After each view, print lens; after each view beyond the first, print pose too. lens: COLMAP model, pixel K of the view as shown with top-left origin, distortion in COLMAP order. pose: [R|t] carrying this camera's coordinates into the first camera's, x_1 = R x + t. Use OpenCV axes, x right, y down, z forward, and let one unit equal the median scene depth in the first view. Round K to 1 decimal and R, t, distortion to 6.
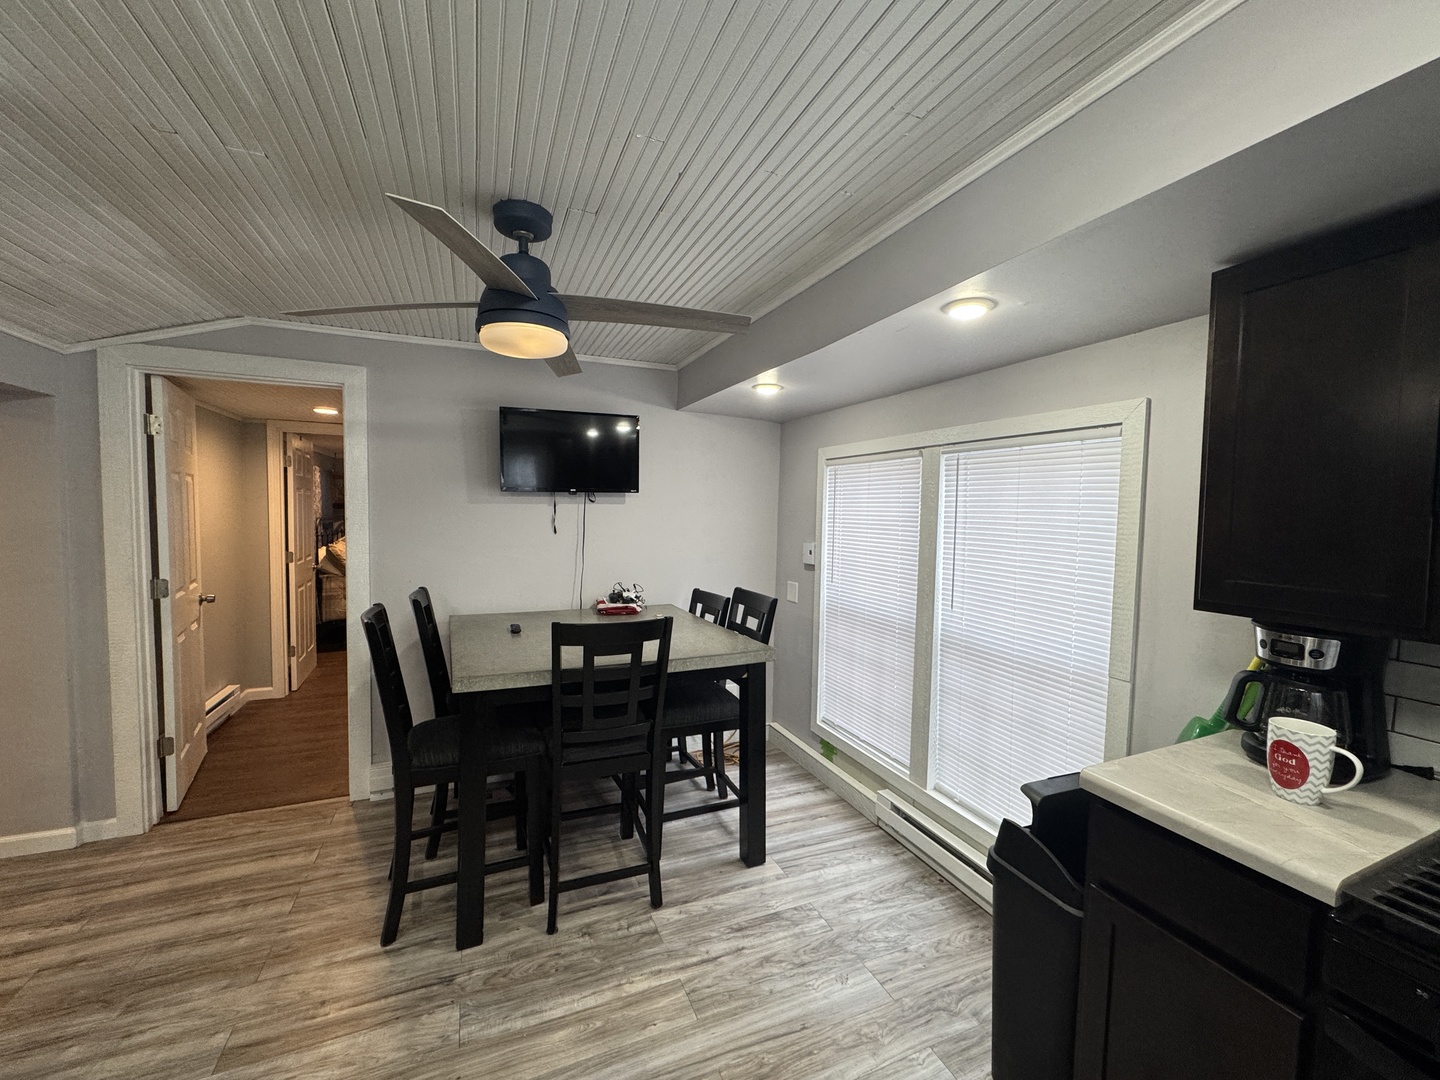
lens RADIAL K [[573.0, 0, 717.4], [0, 573.0, 539.4], [0, 0, 1]] dist [0.000327, 0.000369]
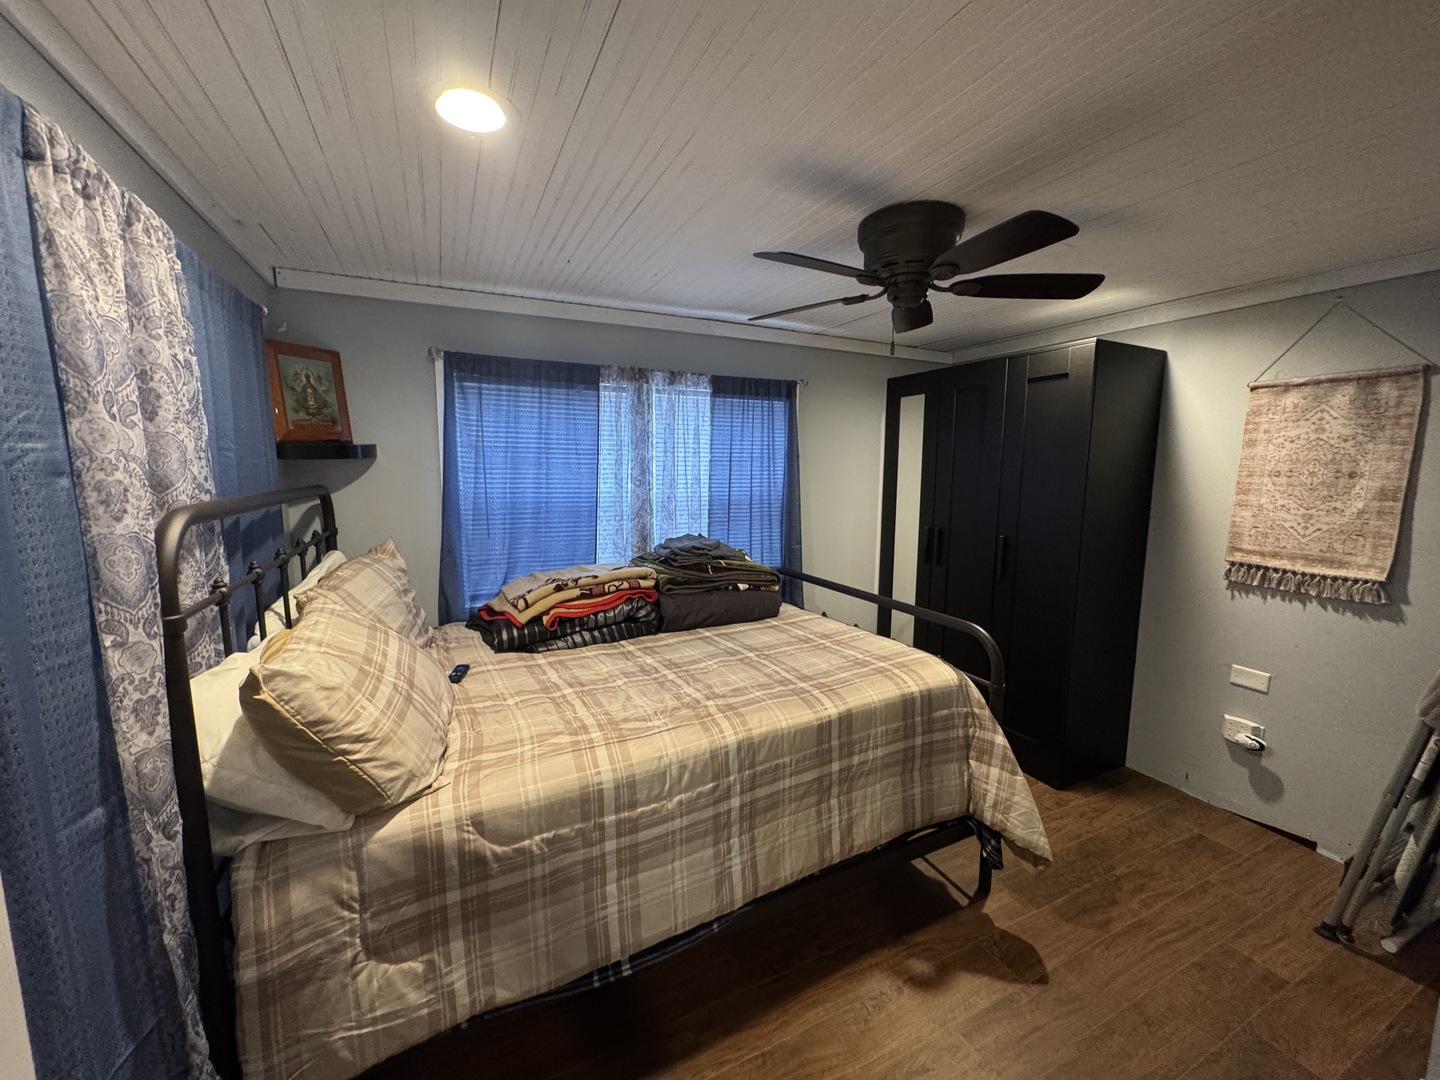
lens RADIAL K [[573.0, 0, 719.6], [0, 573.0, 539.4], [0, 0, 1]] dist [0.000327, 0.000369]
pose [[0.998395, -0.014590, 0.054728, -0.559583], [0.010470, 0.997143, 0.074811, -0.032871], [-0.055663, -0.074118, 0.995695, 0.838823]]
